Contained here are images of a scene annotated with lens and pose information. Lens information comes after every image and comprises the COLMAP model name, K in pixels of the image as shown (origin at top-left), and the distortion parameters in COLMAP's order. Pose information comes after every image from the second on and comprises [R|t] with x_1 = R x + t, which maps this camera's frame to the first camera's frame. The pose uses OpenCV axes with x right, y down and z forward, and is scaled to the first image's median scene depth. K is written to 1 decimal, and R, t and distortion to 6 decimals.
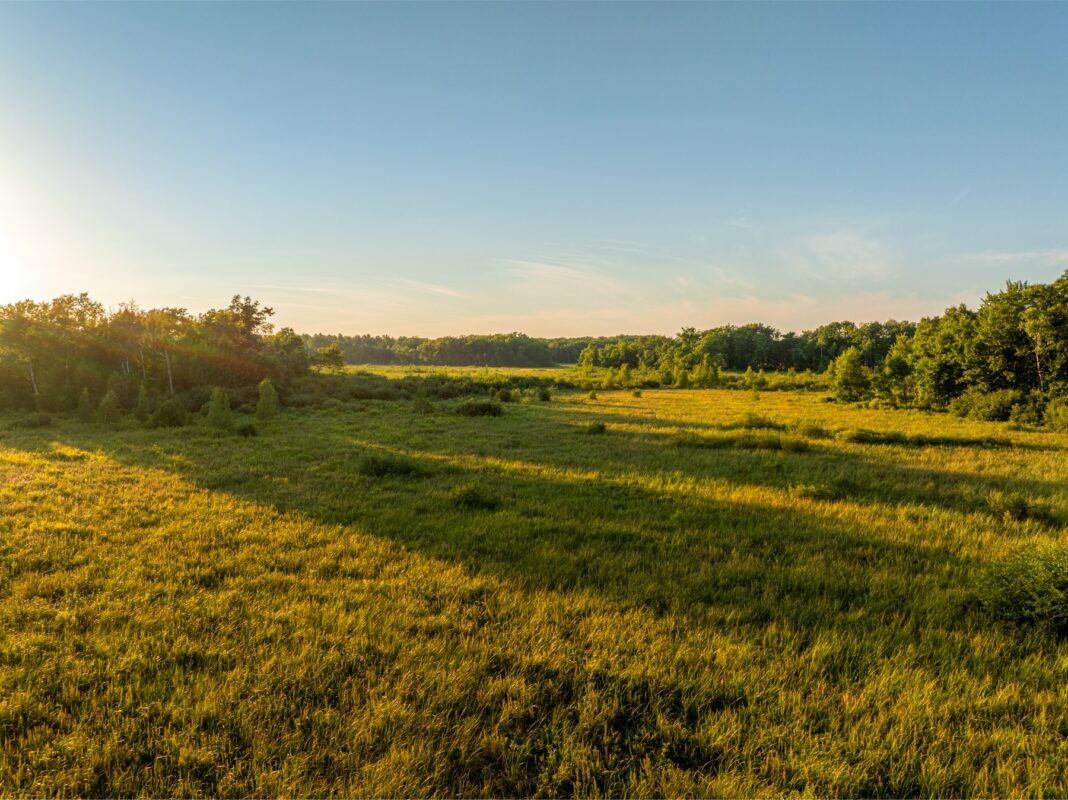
lens RADIAL K [[750.6, 0, 534.0], [0, 750.6, 400.0], [0, 0, 1]] dist [-0.038356, -0.002548]
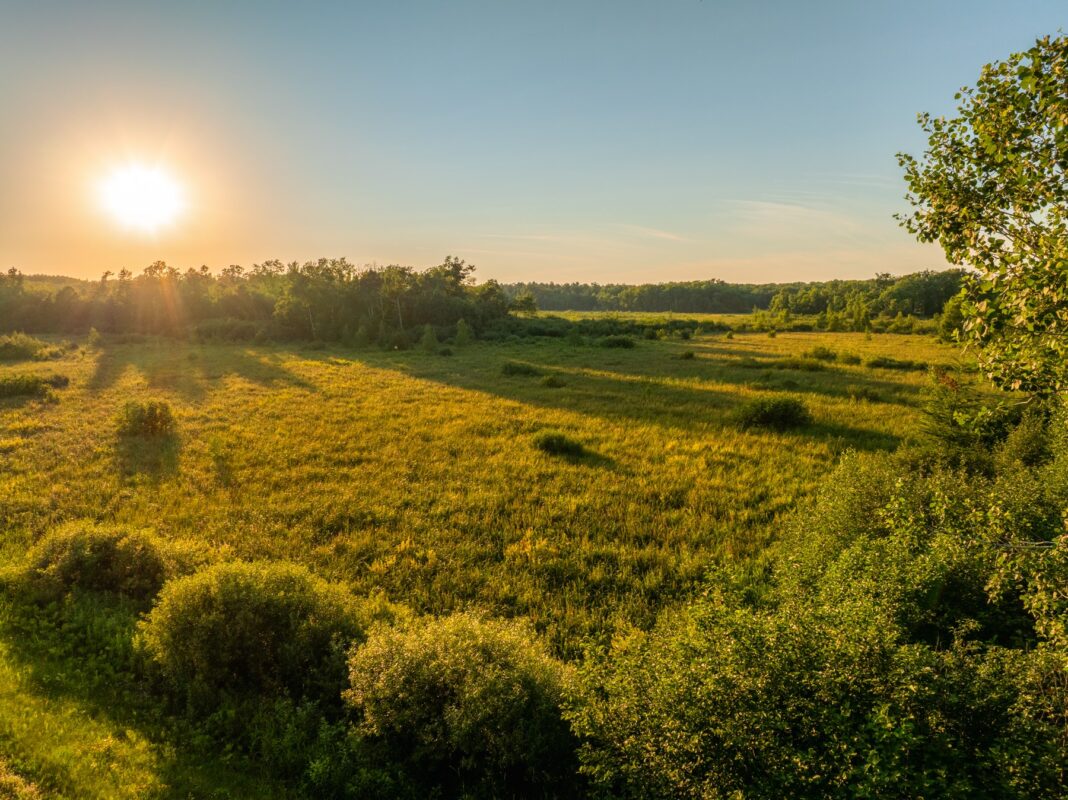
lens RADIAL K [[750.6, 0, 534.0], [0, 750.6, 400.0], [0, 0, 1]] dist [-0.038356, -0.002548]
pose [[0.959169, 0.031901, -0.281030, 0.071556], [-0.011969, 0.997307, 0.072356, 0.008305], [0.282581, -0.066038, 0.956967, -0.134185]]
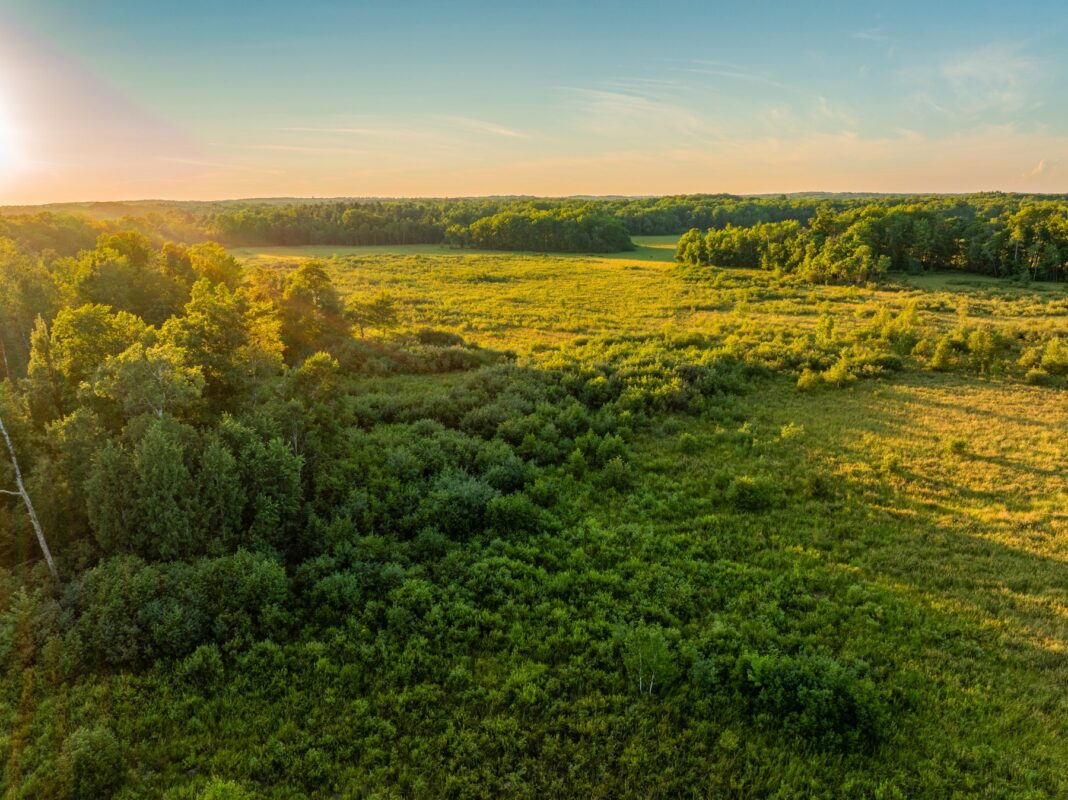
lens RADIAL K [[750.6, 0, 534.0], [0, 750.6, 400.0], [0, 0, 1]] dist [-0.038356, -0.002548]
pose [[0.998641, 0.002726, -0.052039, -0.087920], [0.007488, 0.980761, 0.195069, -0.092651], [0.051569, -0.195194, 0.979408, 0.303137]]
